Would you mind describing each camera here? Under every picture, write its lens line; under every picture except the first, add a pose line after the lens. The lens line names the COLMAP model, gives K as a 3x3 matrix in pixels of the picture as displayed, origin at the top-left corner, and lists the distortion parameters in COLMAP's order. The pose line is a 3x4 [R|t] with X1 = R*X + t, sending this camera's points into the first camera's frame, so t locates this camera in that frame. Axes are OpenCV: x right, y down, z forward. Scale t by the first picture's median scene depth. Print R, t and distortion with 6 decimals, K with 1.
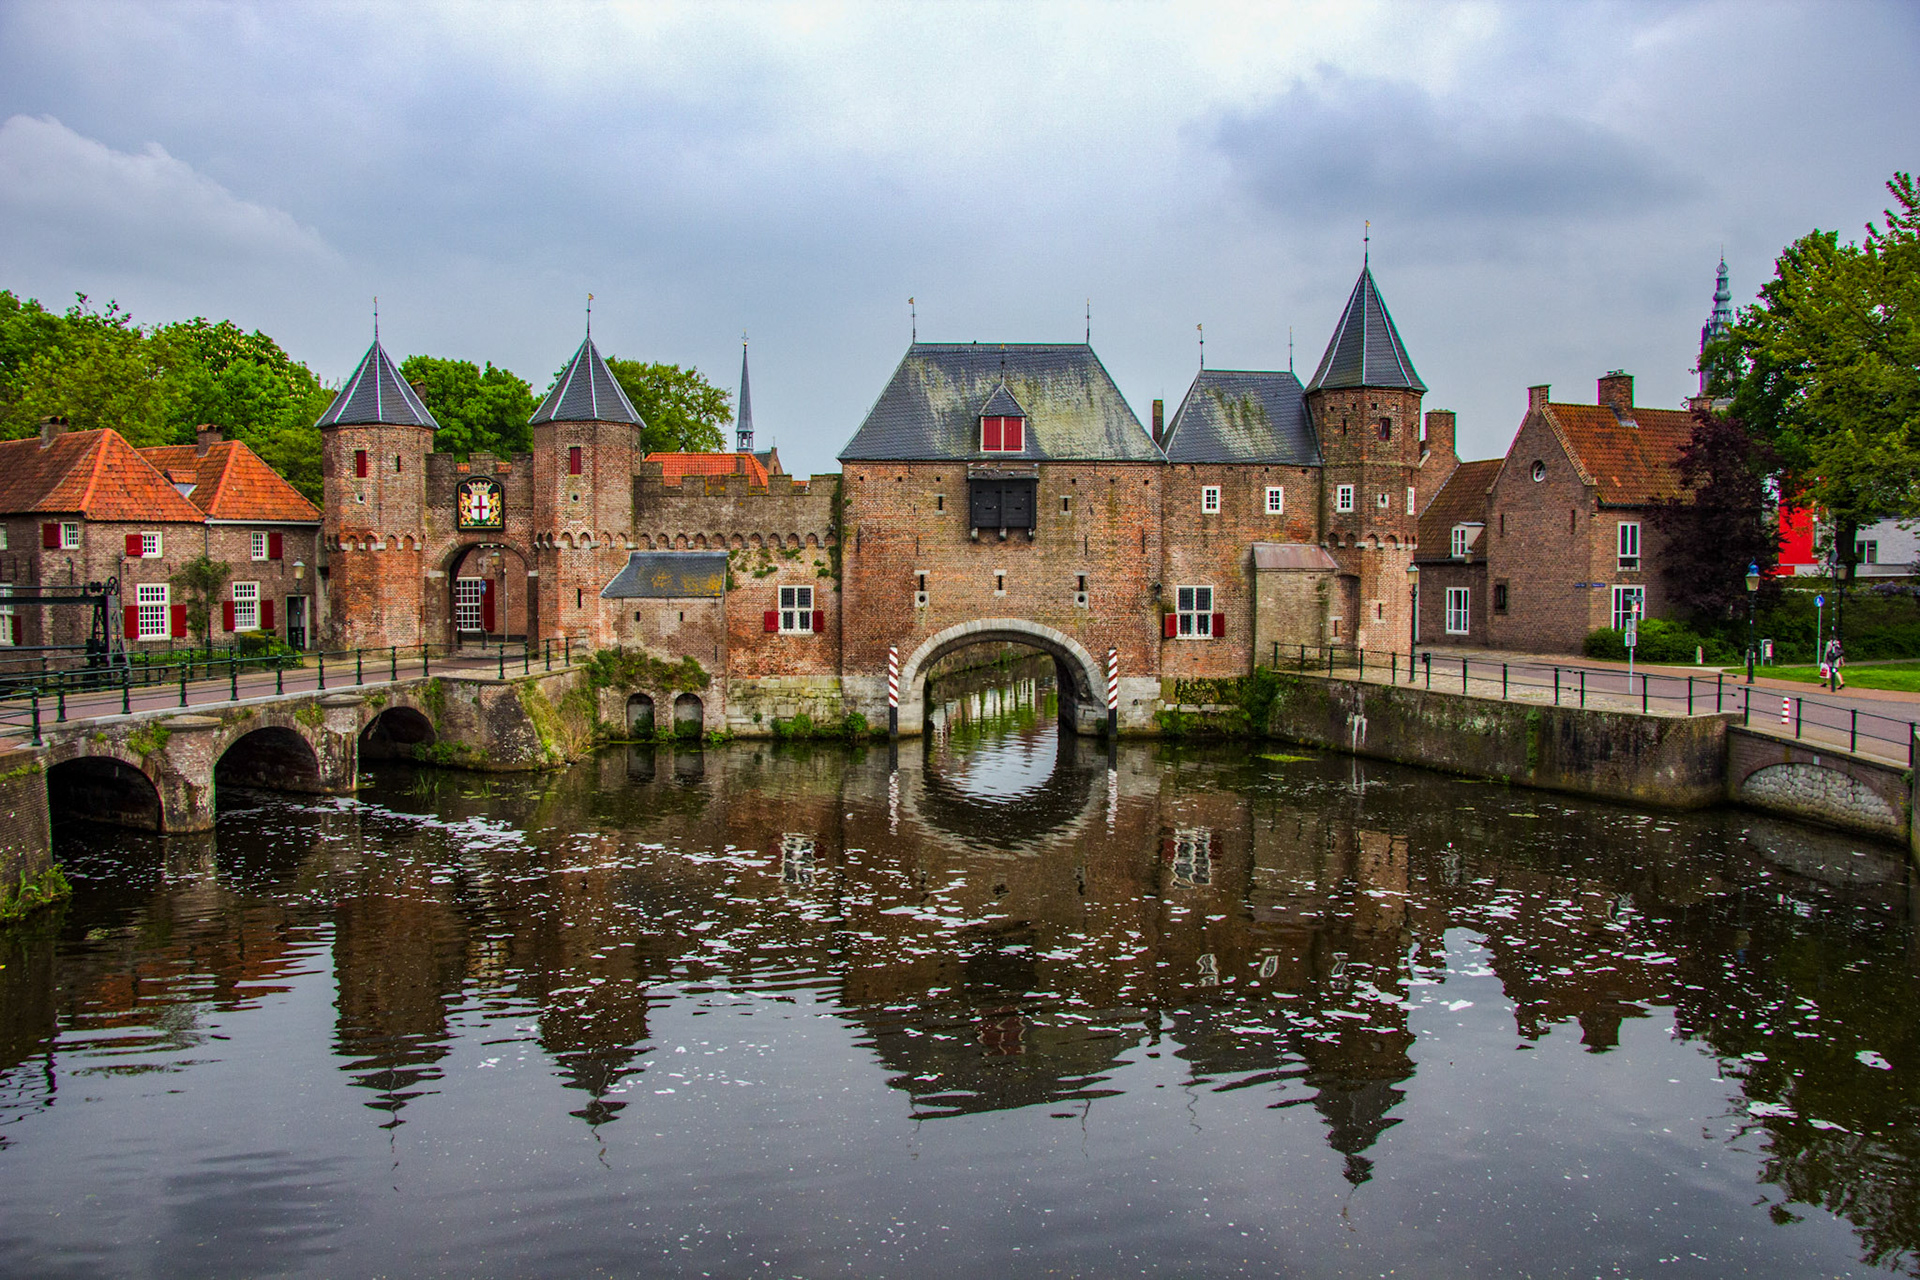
lens RADIAL K [[1561.8, 0, 957.9], [0, 1561.8, 646.2], [0, 0, 1]] dist [-0.167498, 0.155046]
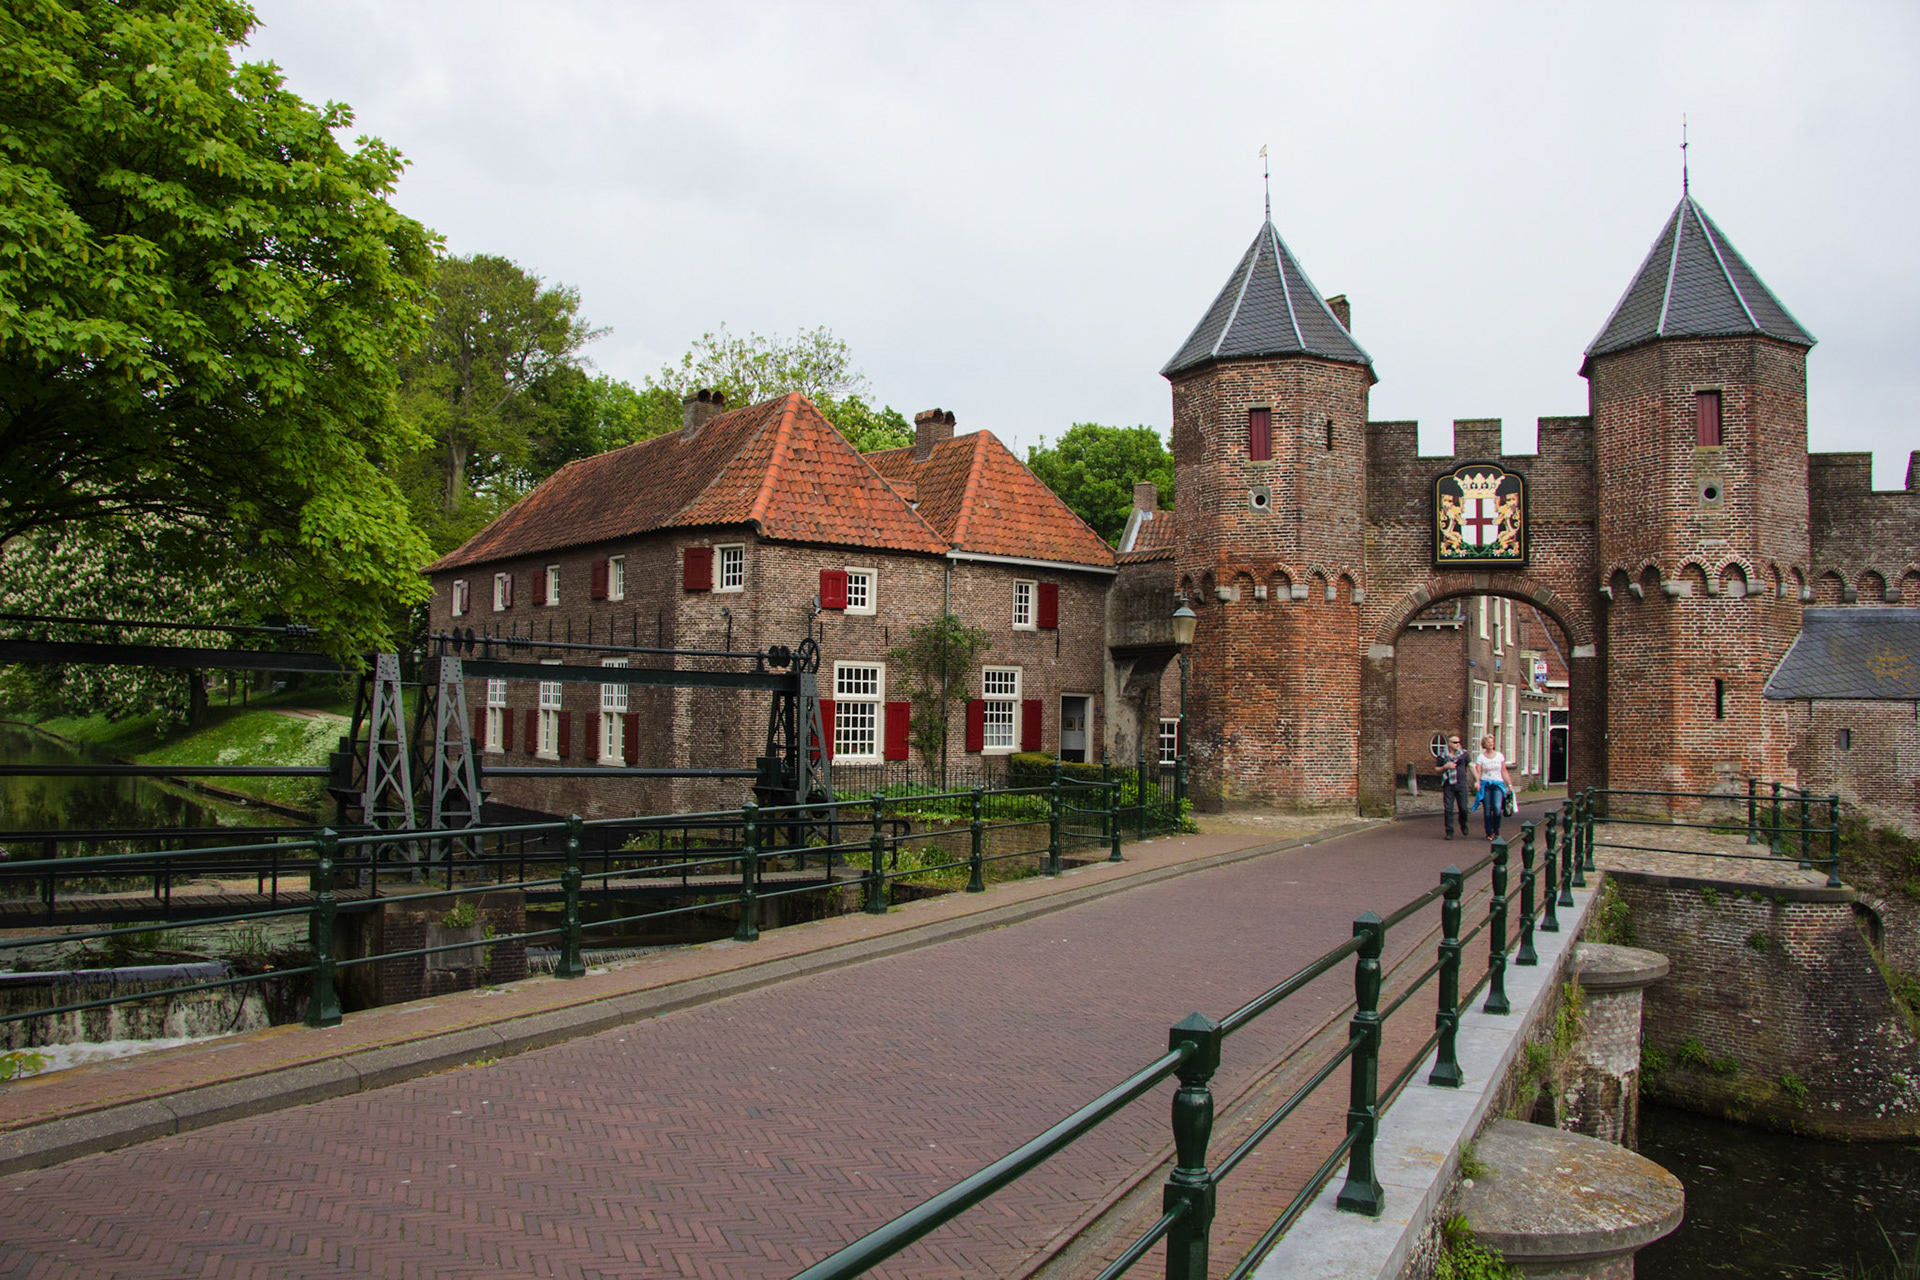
lens RADIAL K [[1486.4, 0, 948.0], [0, 1486.4, 640.9], [0, 0, 1]] dist [-0.186017, 0.145661]
pose [[0.944072, 0.000965, -0.329739, -0.319185], [-0.033506, 0.995100, -0.093019, 0.000437], [0.328034, 0.098865, 0.939478, 0.491167]]
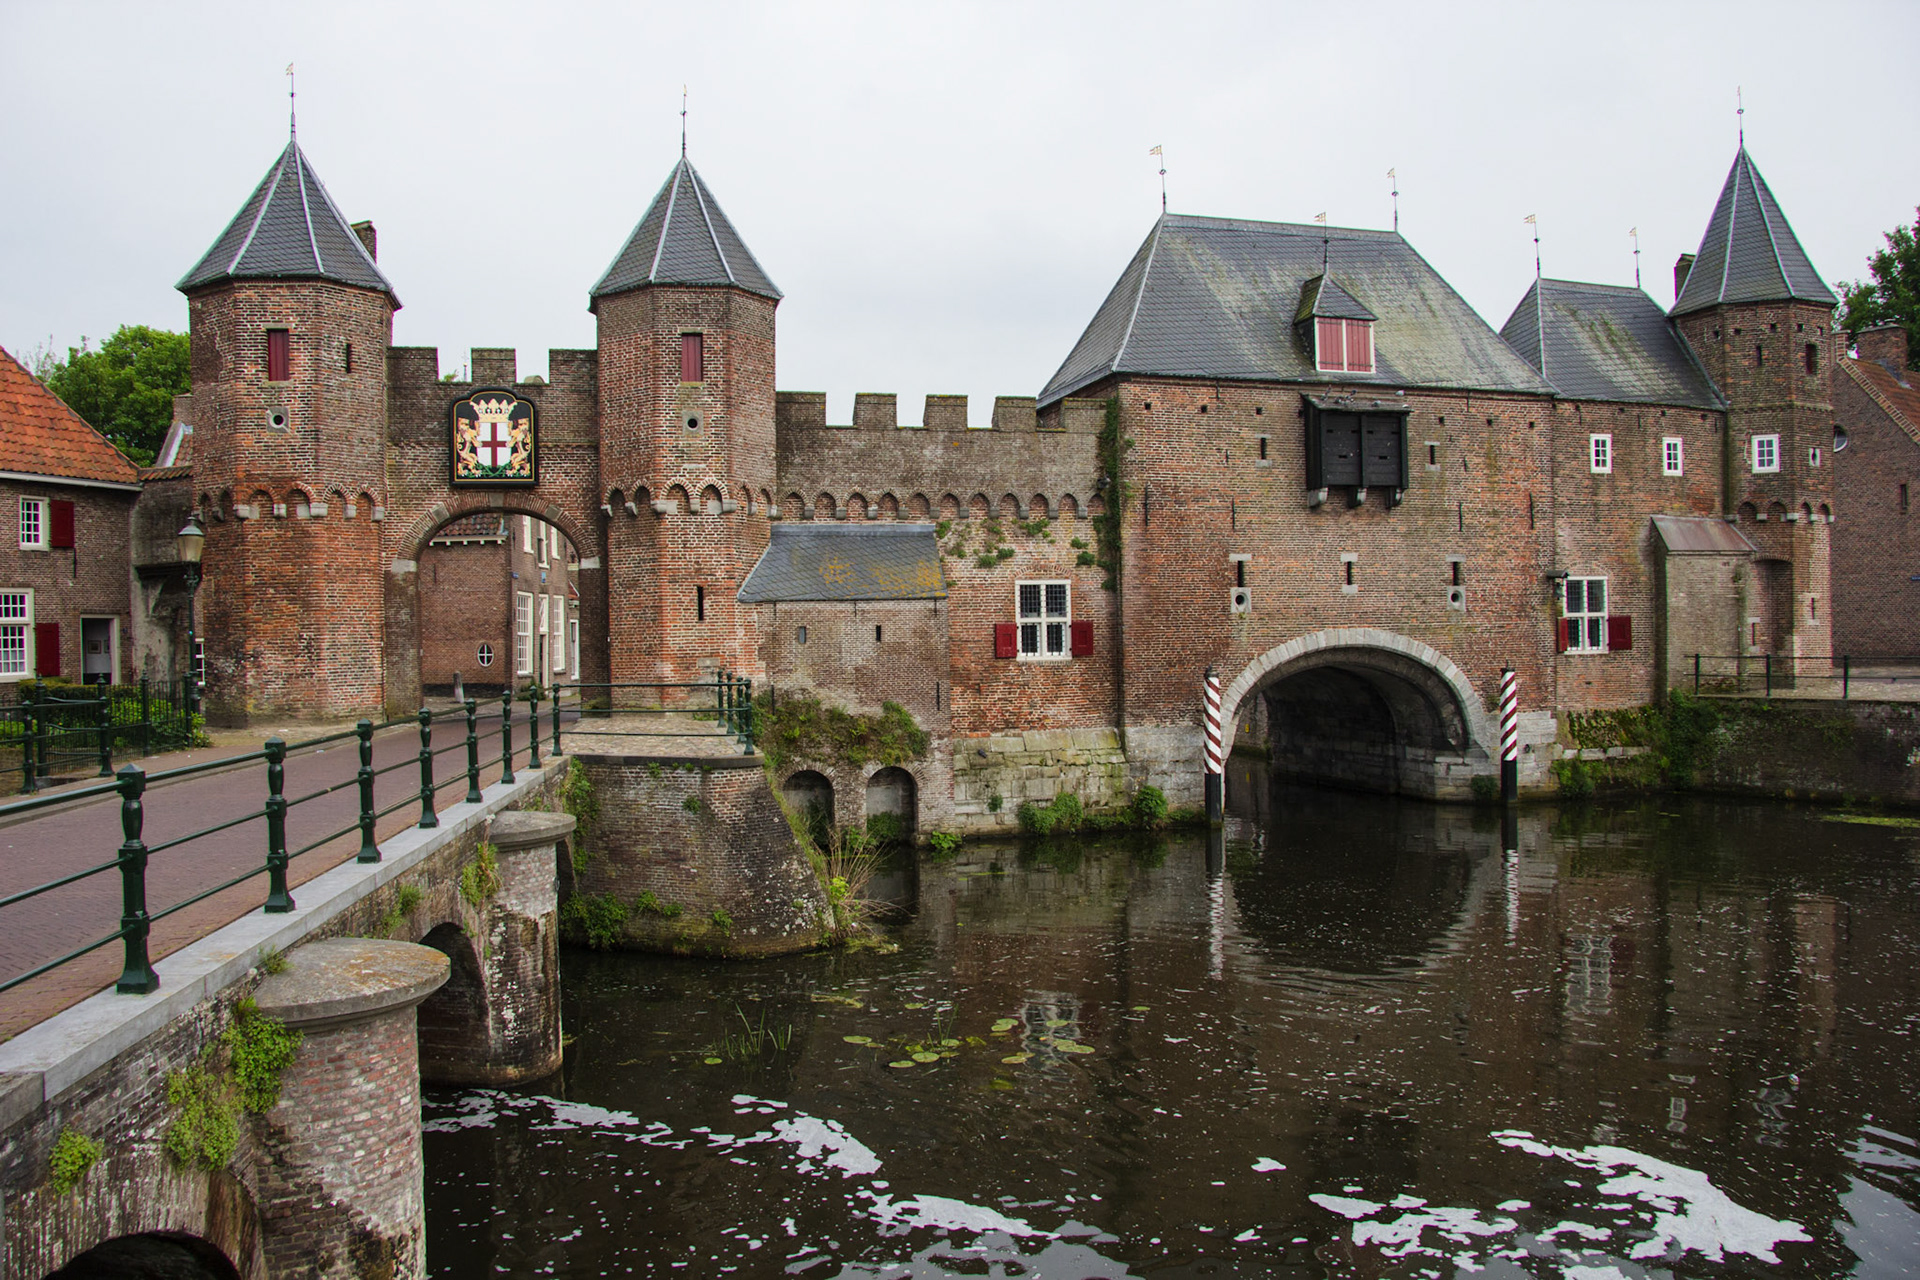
lens RADIAL K [[1486.4, 0, 948.0], [0, 1486.4, 640.9], [0, 0, 1]] dist [-0.186017, 0.145661]
pose [[0.966529, -0.020357, 0.255748, -0.289049], [0.030515, 0.998893, -0.035810, 0.004016], [-0.254736, 0.042416, 0.966080, 0.456964]]
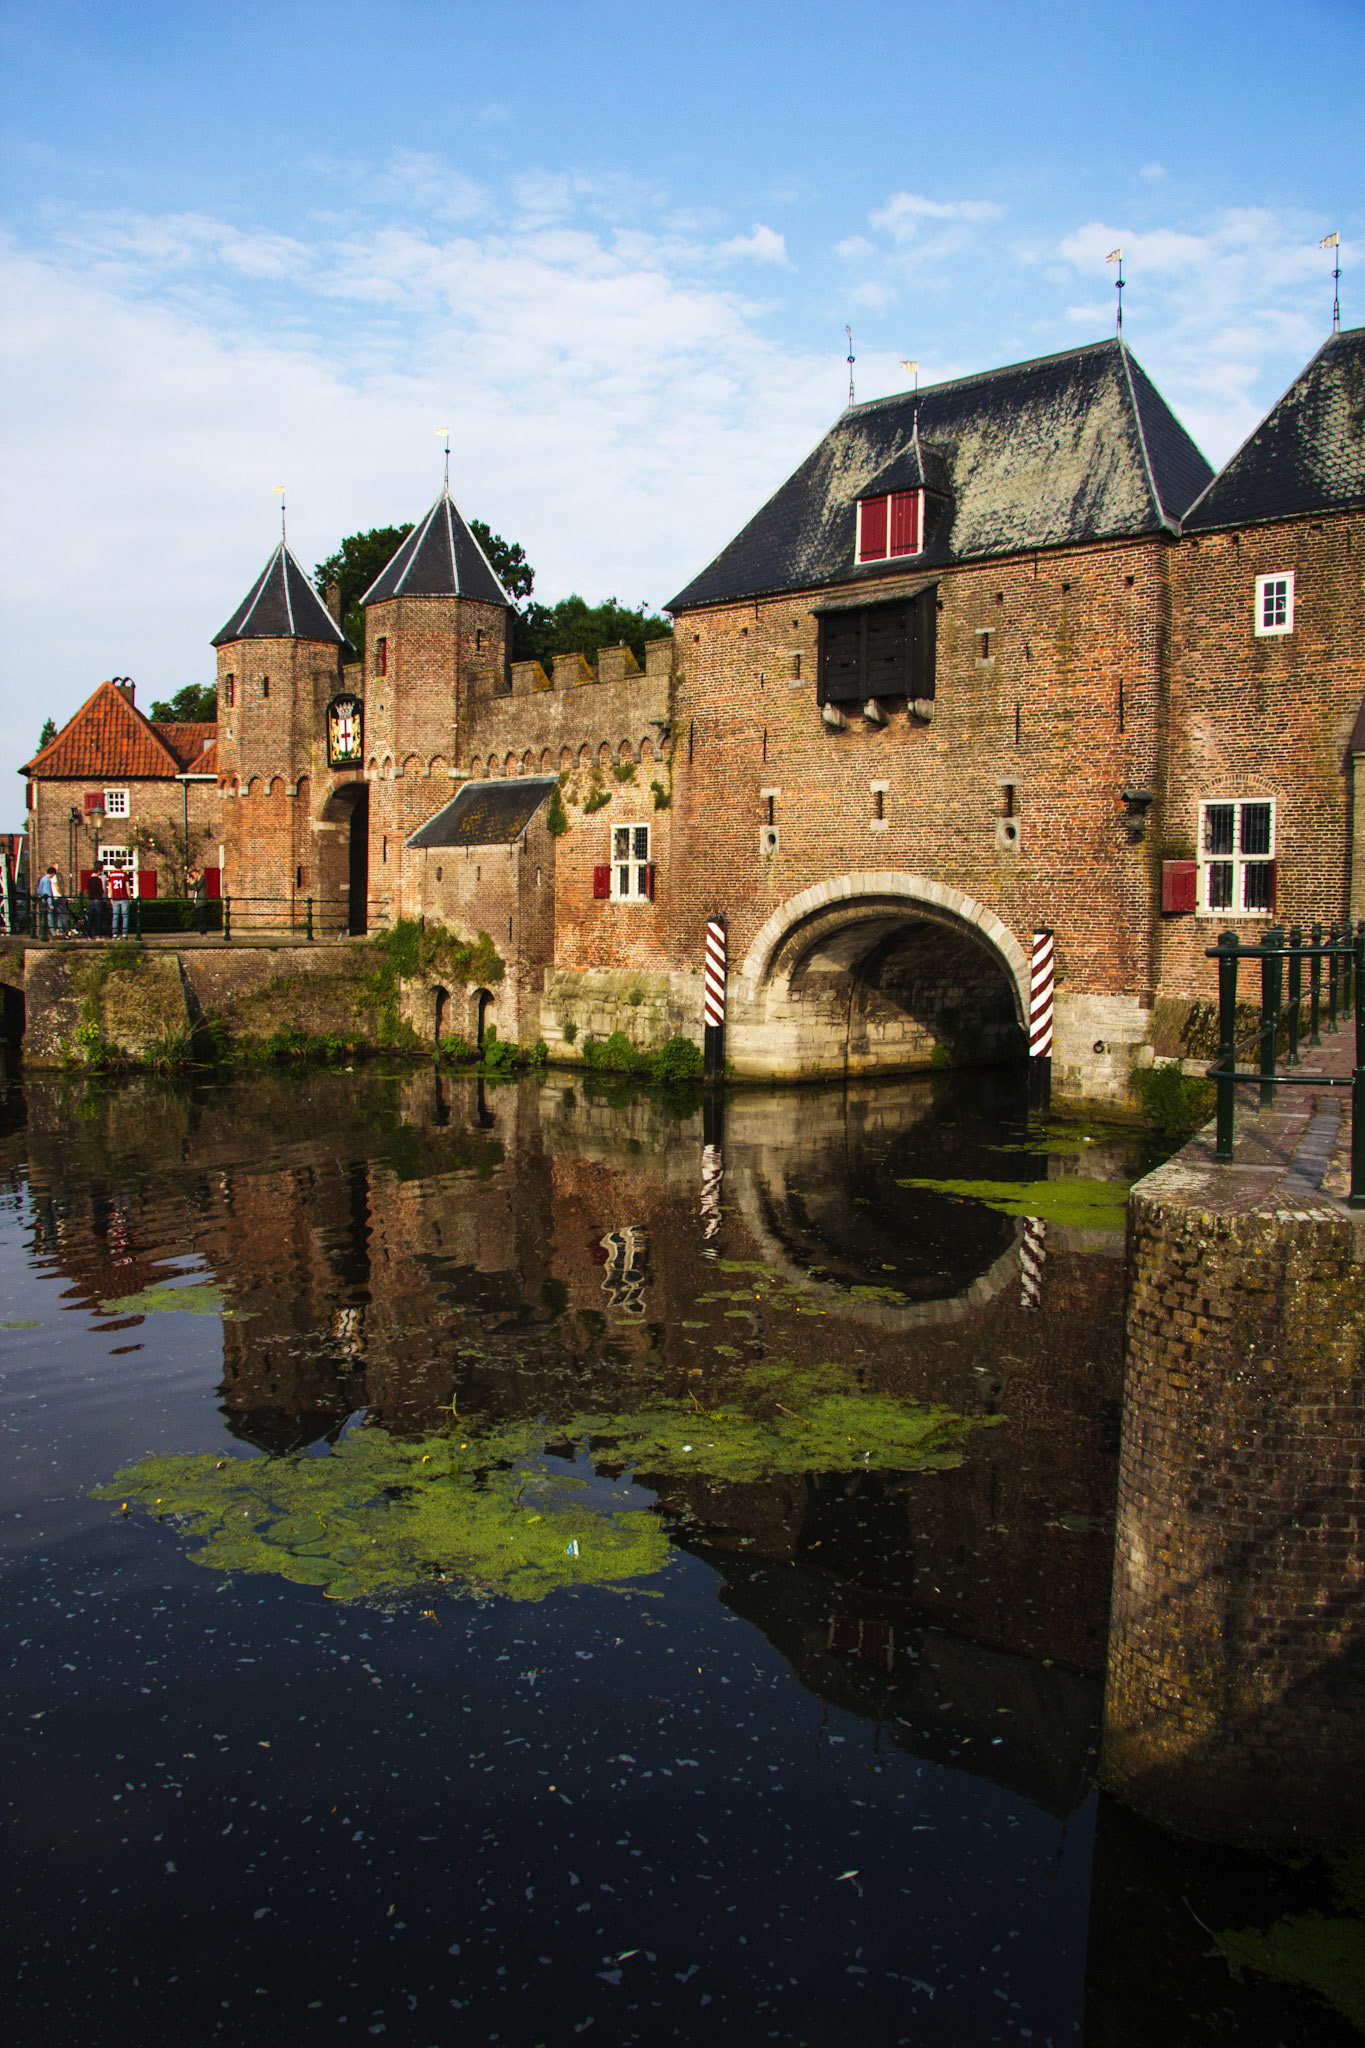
lens RADIAL K [[1585.5, 0, 673.2], [0, 1585.5, 1051.4], [0, 0, 1]] dist [-0.186017, 0.145661]
pose [[0.700827, 0.068546, -0.710030, 0.363439], [-0.043718, 0.997629, 0.053160, 0.017525], [0.711990, -0.006215, 0.702162, 0.573102]]
